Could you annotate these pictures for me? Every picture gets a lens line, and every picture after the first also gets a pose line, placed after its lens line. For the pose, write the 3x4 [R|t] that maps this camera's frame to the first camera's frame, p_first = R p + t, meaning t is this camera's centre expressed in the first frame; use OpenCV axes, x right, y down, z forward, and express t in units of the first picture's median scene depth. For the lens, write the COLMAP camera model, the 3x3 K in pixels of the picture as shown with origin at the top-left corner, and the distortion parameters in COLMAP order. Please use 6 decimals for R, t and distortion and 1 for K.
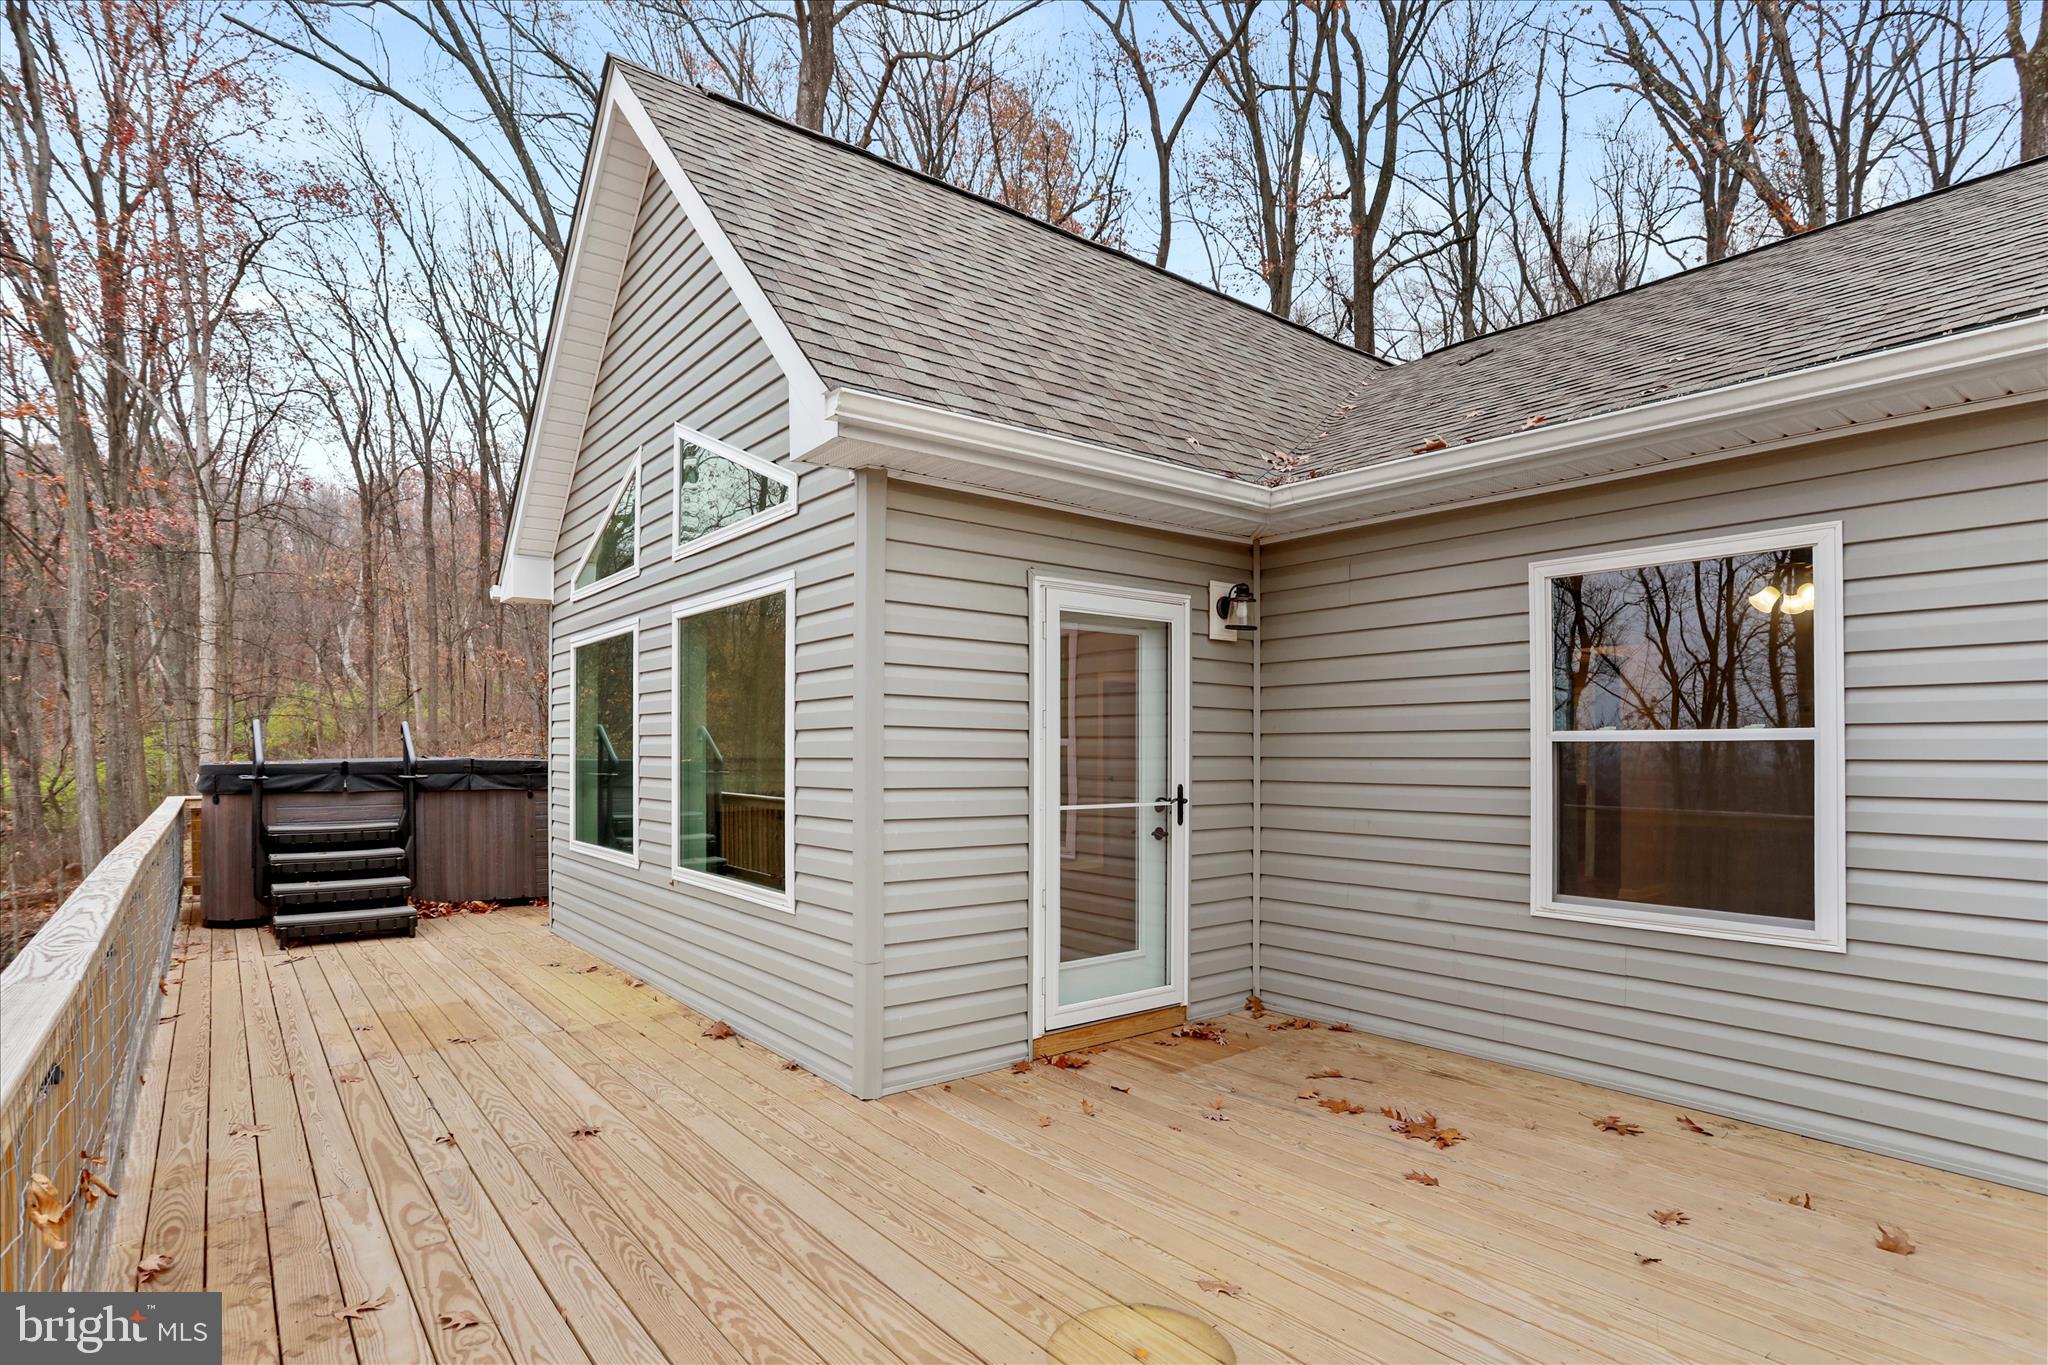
lens RADIAL K [[1060.9, 0, 1019.0], [0, 1060.9, 767.2], [0, 0, 1]] dist [0.001710, -0.000044]
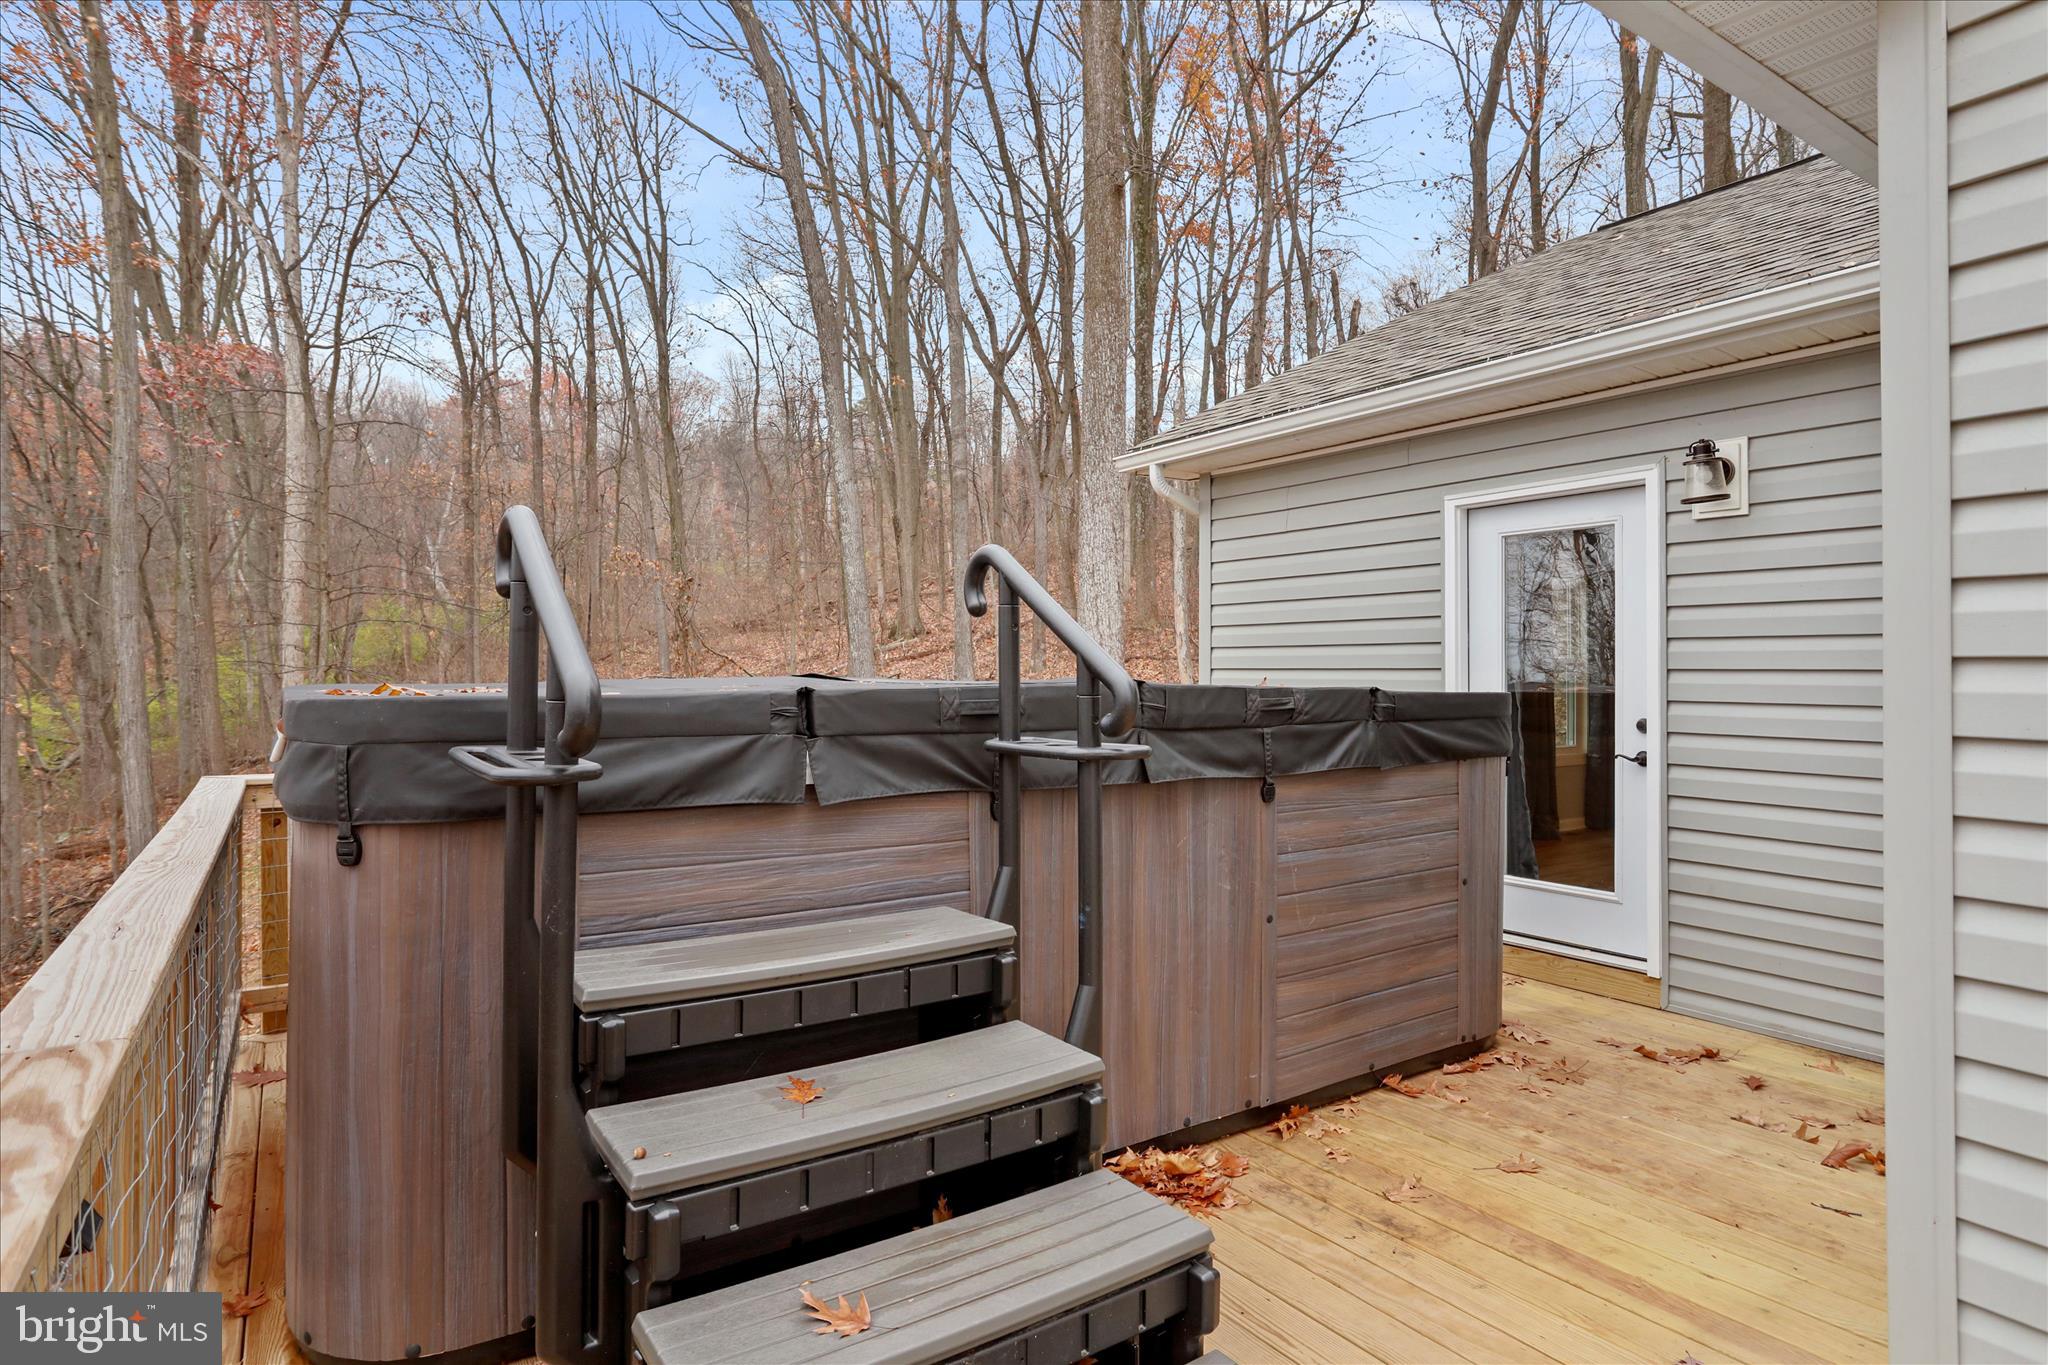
lens RADIAL K [[1076.4, 0, 1024.0], [0, 1076.4, 682.5], [0, 0, 1]] dist [-0.005605, -0.000031]
pose [[0.998614, 0.003459, -0.052512, -0.236660], [-0.003942, 0.999951, -0.009103, -0.001839], [0.052477, 0.009297, 0.998579, 0.306289]]
